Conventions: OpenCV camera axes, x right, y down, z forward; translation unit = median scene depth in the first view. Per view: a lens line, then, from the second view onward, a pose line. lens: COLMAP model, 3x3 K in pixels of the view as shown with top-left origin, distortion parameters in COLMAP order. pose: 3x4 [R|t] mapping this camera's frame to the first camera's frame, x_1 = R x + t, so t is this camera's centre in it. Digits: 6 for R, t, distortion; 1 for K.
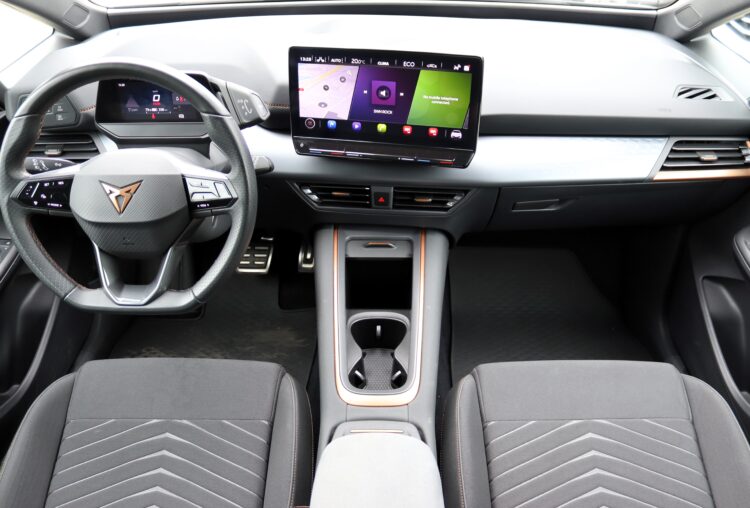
lens RADIAL K [[624.6, 0, 375.0], [0, 624.6, 254.0], [0, 0, 1]] dist [-0.163676, 0.137238]
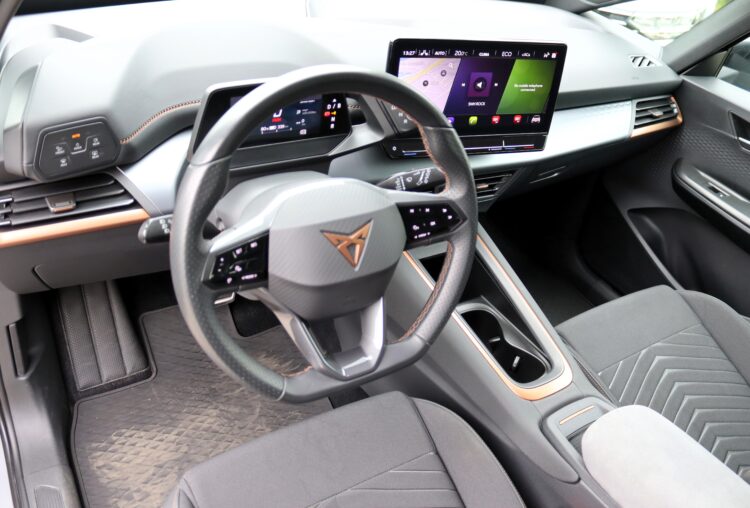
lens RADIAL K [[624.6, 0, 375.0], [0, 624.6, 254.0], [0, 0, 1]] dist [-0.163676, 0.137238]
pose [[0.843613, -0.219647, 0.489971, -0.659622], [0.192105, 0.975570, 0.106575, -0.136663], [-0.501410, 0.004218, 0.865199, 0.250972]]
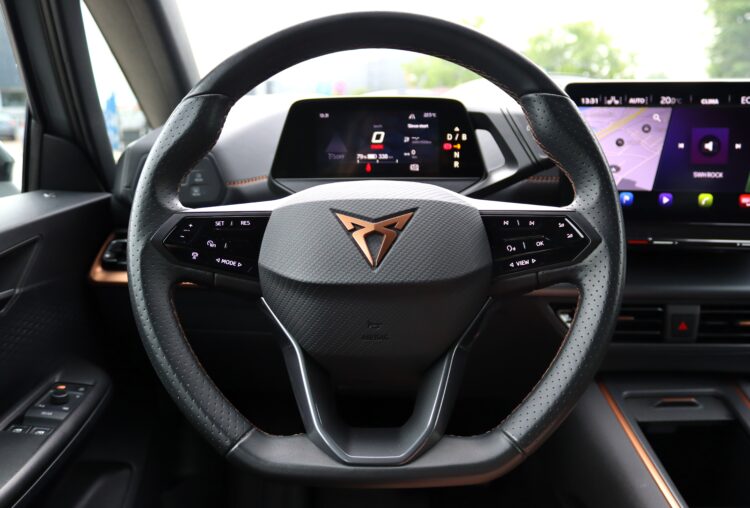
lens RADIAL K [[641.8, 0, 375.0], [0, 641.8, 254.0], [0, 0, 1]] dist [-0.174530, 0.164298]
pose [[0.999925, -0.009157, -0.008181, -0.347915], [0.005153, 0.917681, -0.397284, 0.112938], [0.011145, 0.397212, 0.917659, 0.429332]]
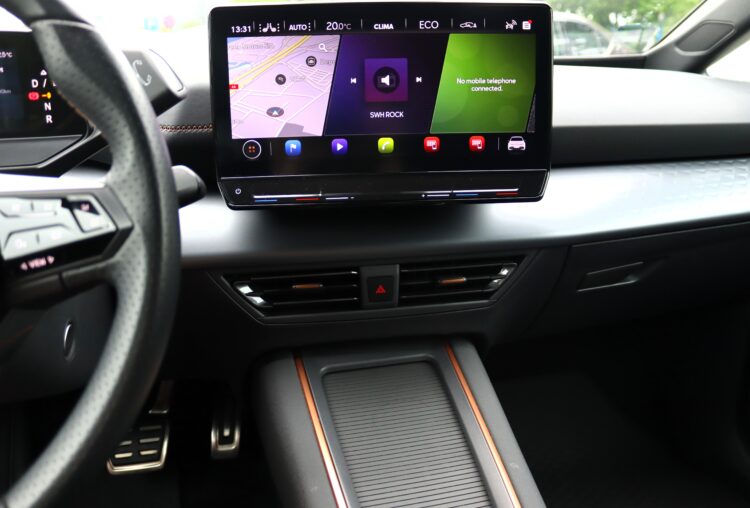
lens RADIAL K [[624.6, 0, 375.0], [0, 624.6, 254.0], [0, 0, 1]] dist [-0.163676, 0.137238]
pose [[0.969612, -0.087502, 0.228463, -0.139340], [0.150924, 0.948915, -0.277096, 0.044472], [-0.192546, 0.303156, 0.933286, 0.528298]]
